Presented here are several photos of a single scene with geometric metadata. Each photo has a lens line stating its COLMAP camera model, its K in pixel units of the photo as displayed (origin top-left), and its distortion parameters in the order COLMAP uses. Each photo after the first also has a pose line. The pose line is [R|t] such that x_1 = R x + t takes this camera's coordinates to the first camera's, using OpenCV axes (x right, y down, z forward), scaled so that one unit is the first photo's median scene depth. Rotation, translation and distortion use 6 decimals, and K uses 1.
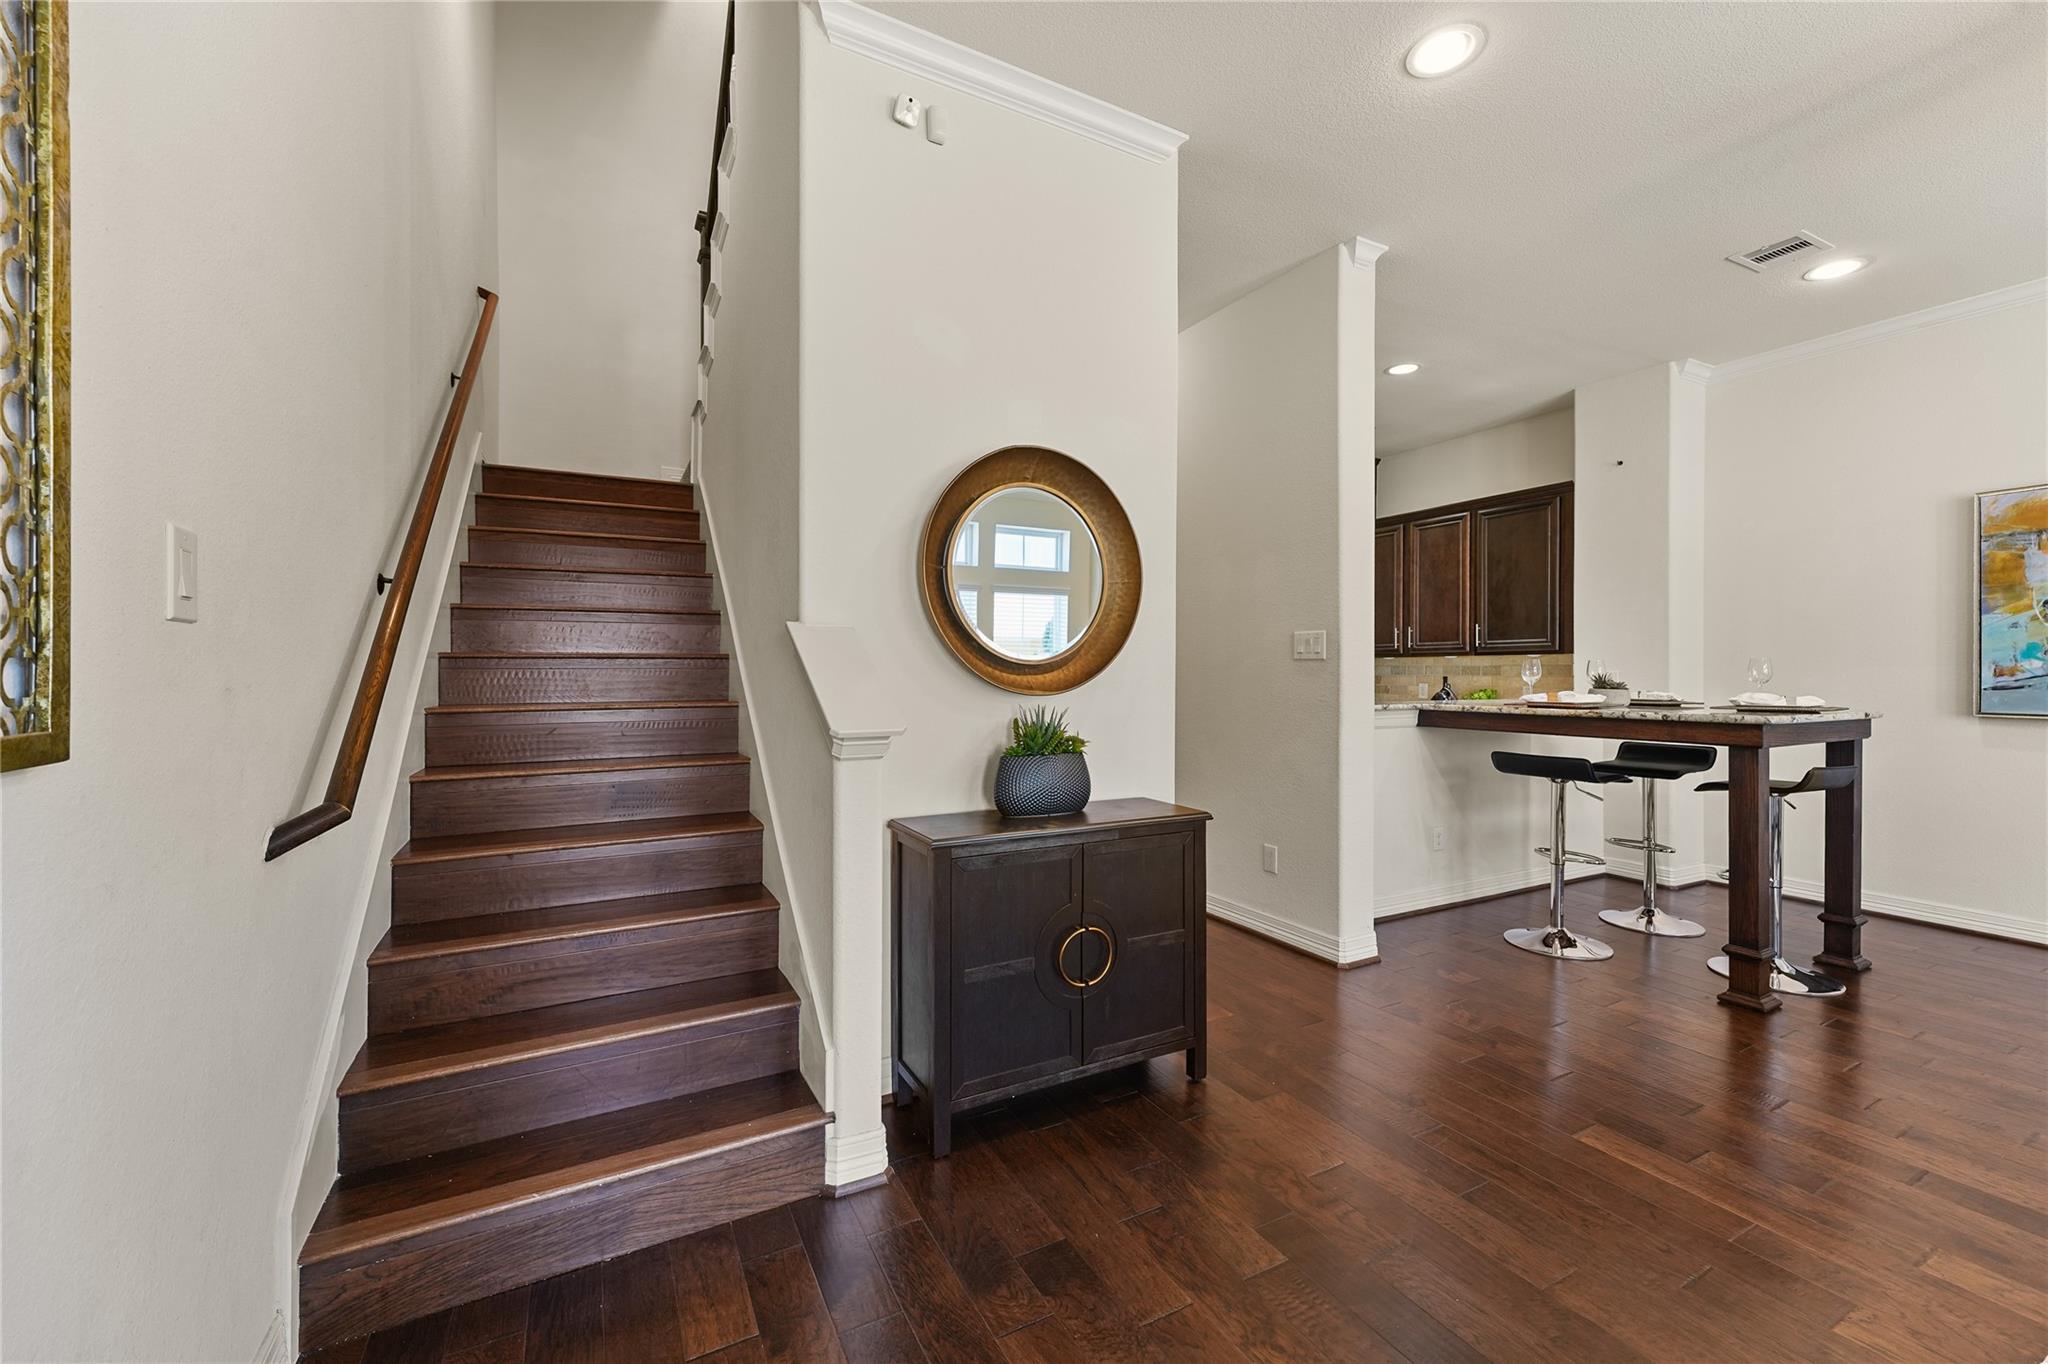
lens RADIAL K [[816.3, 0, 1016.7], [0, 816.3, 672.6], [0, 0, 1]] dist [0.009933, -0.002774]
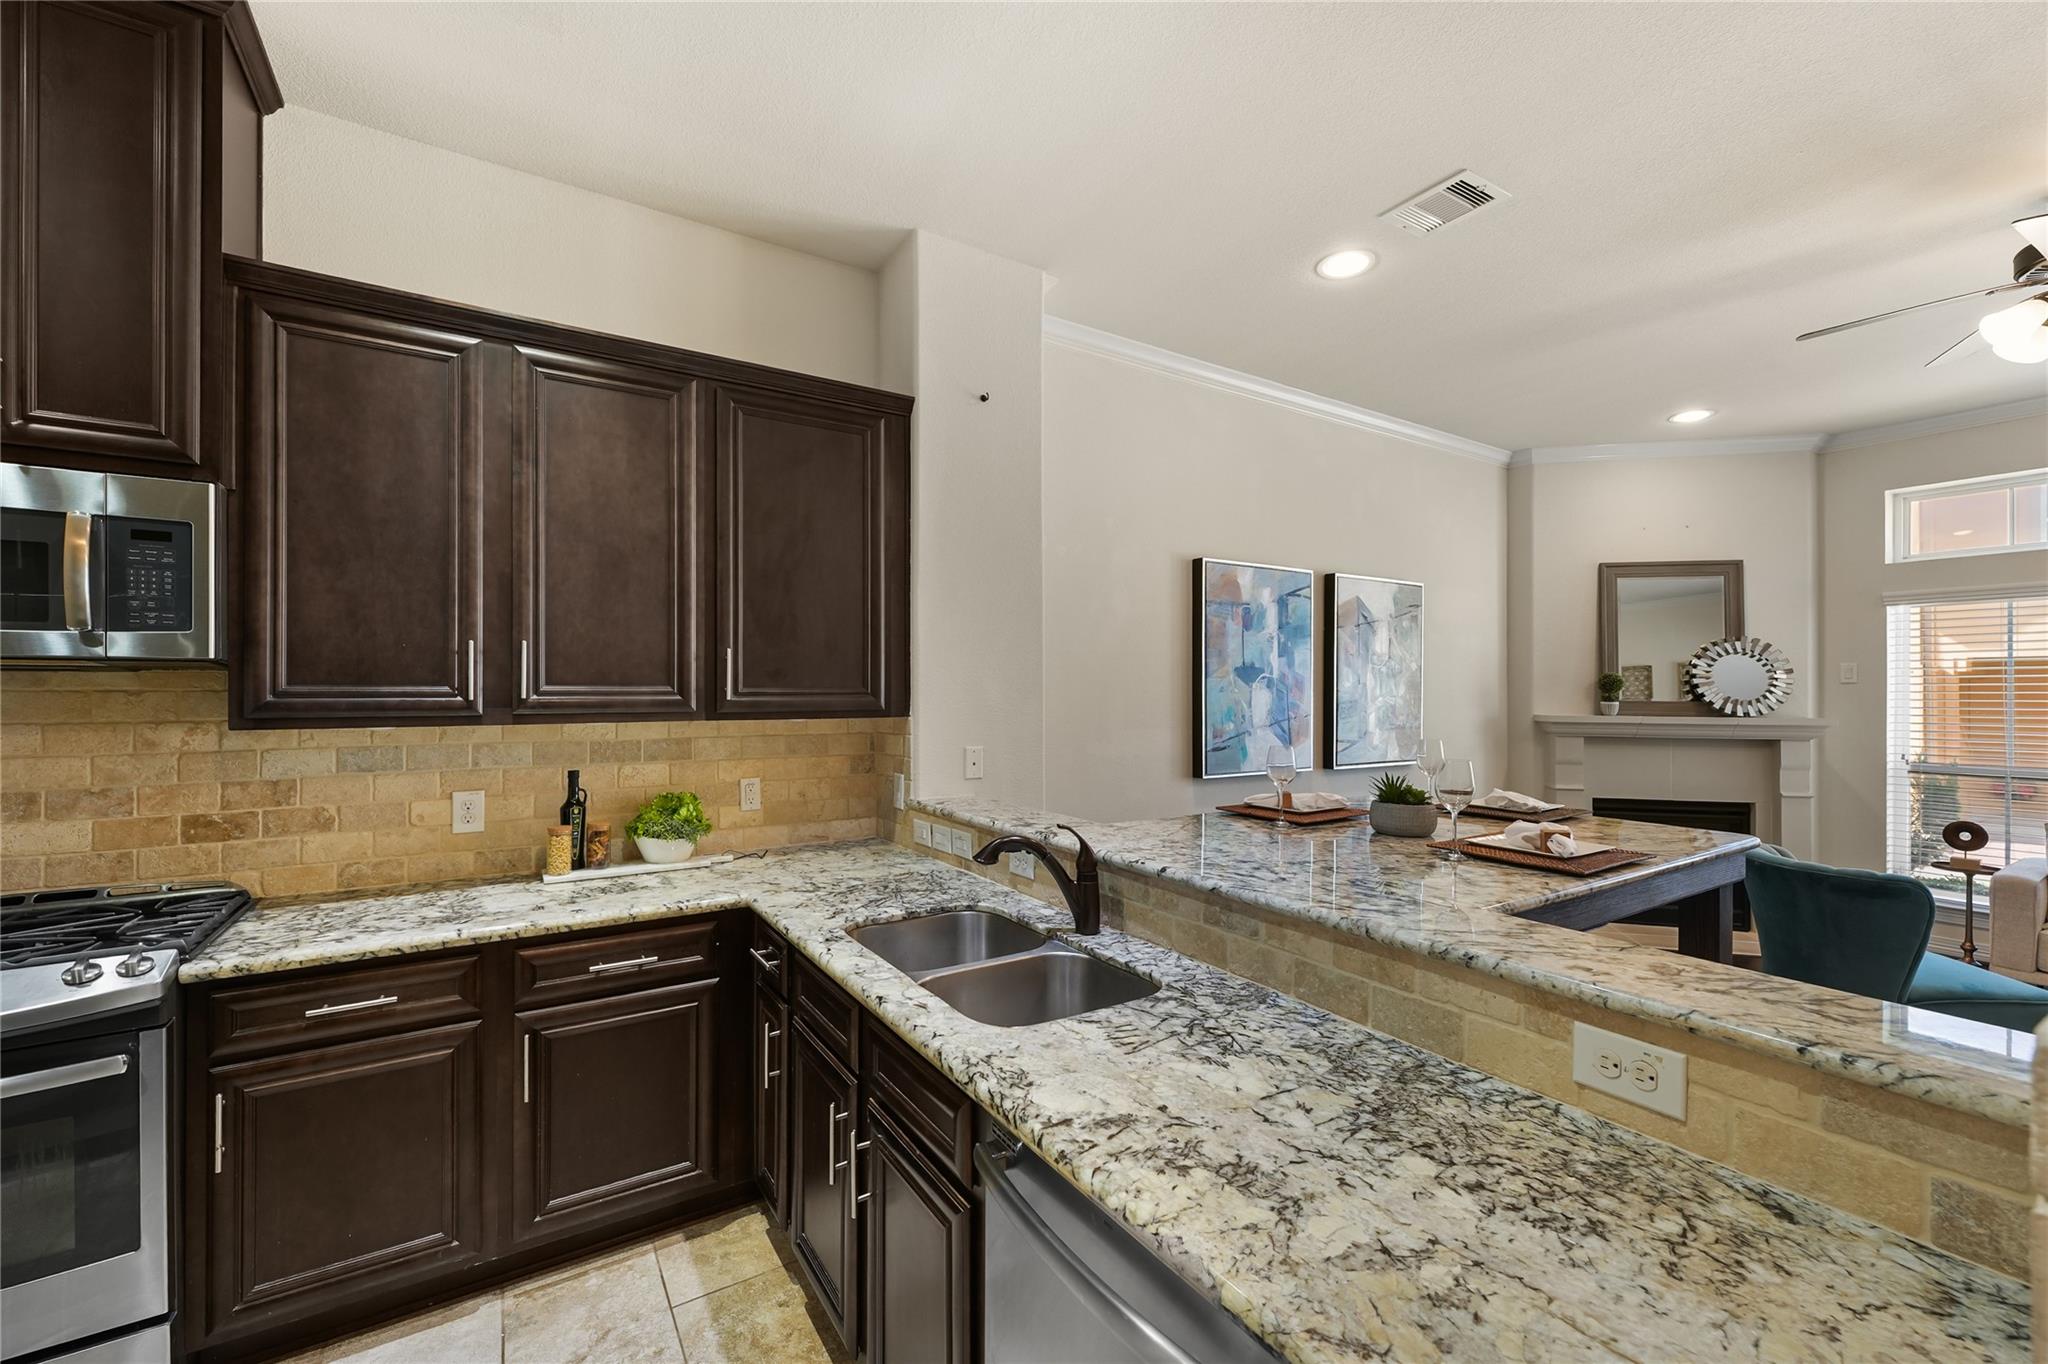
lens RADIAL K [[816.3, 0, 1023.9], [0, 816.3, 689.1], [0, 0, 1]] dist [0.009933, -0.002774]
pose [[-0.070069, -0.006320, 0.997522, 0.191161], [-0.004882, 0.999970, 0.005993, -0.064837], [-0.997530, -0.004450, -0.070097, 1.366433]]
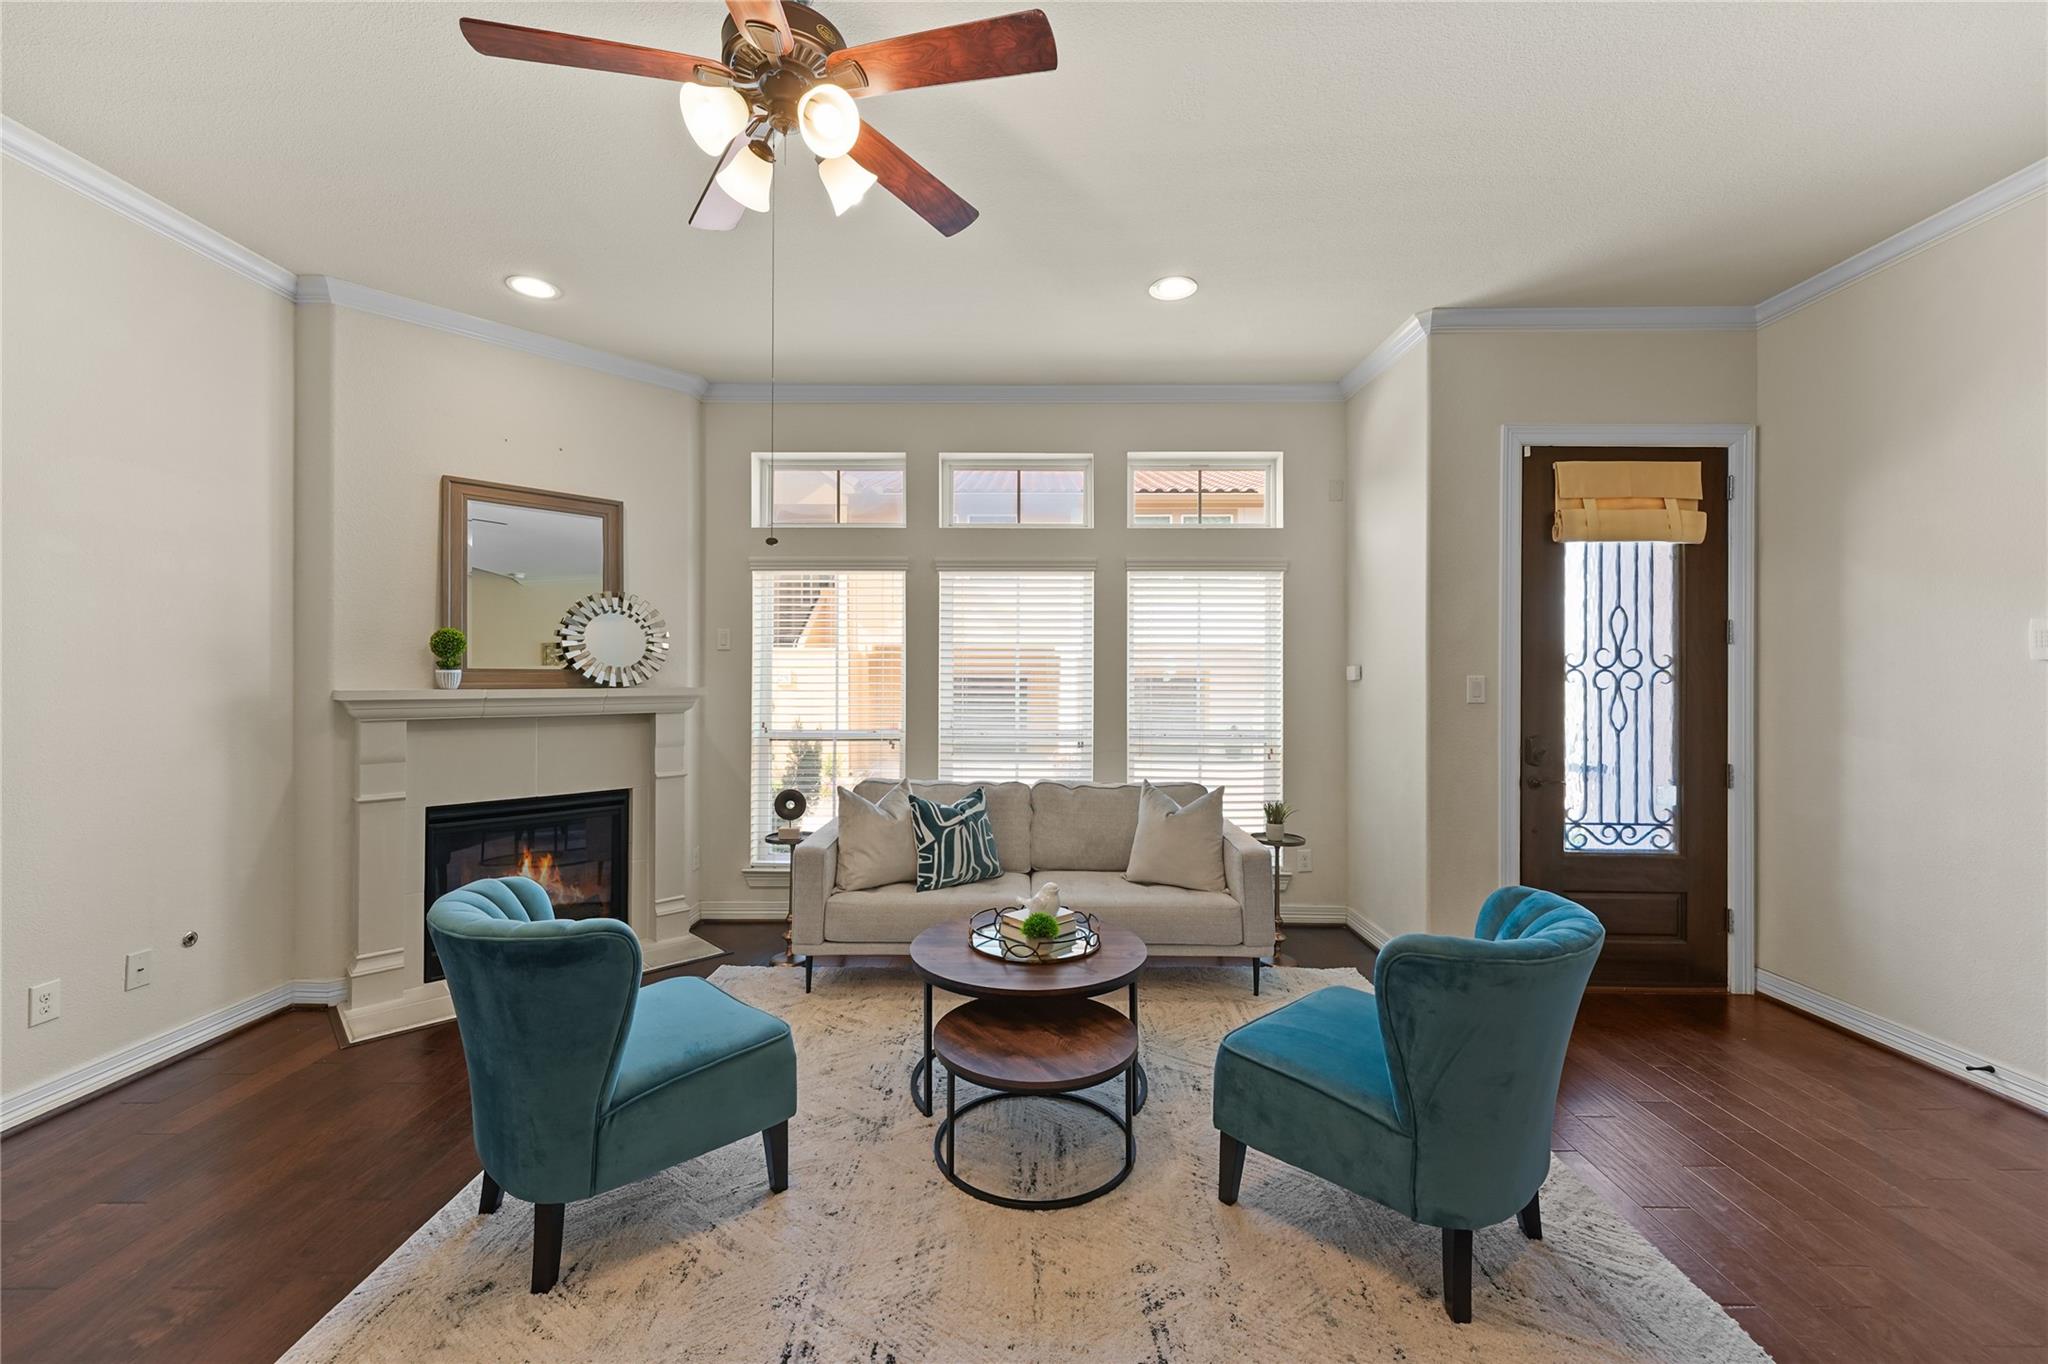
lens RADIAL K [[816.3, 0, 1030.3], [0, 816.3, 662.7], [0, 0, 1]] dist [0.009933, -0.002774]
pose [[-0.880026, -0.000886, 0.474925, 0.424927], [-0.007937, 0.999886, -0.012842, -0.041002], [-0.474860, -0.015071, -0.879932, 0.810037]]
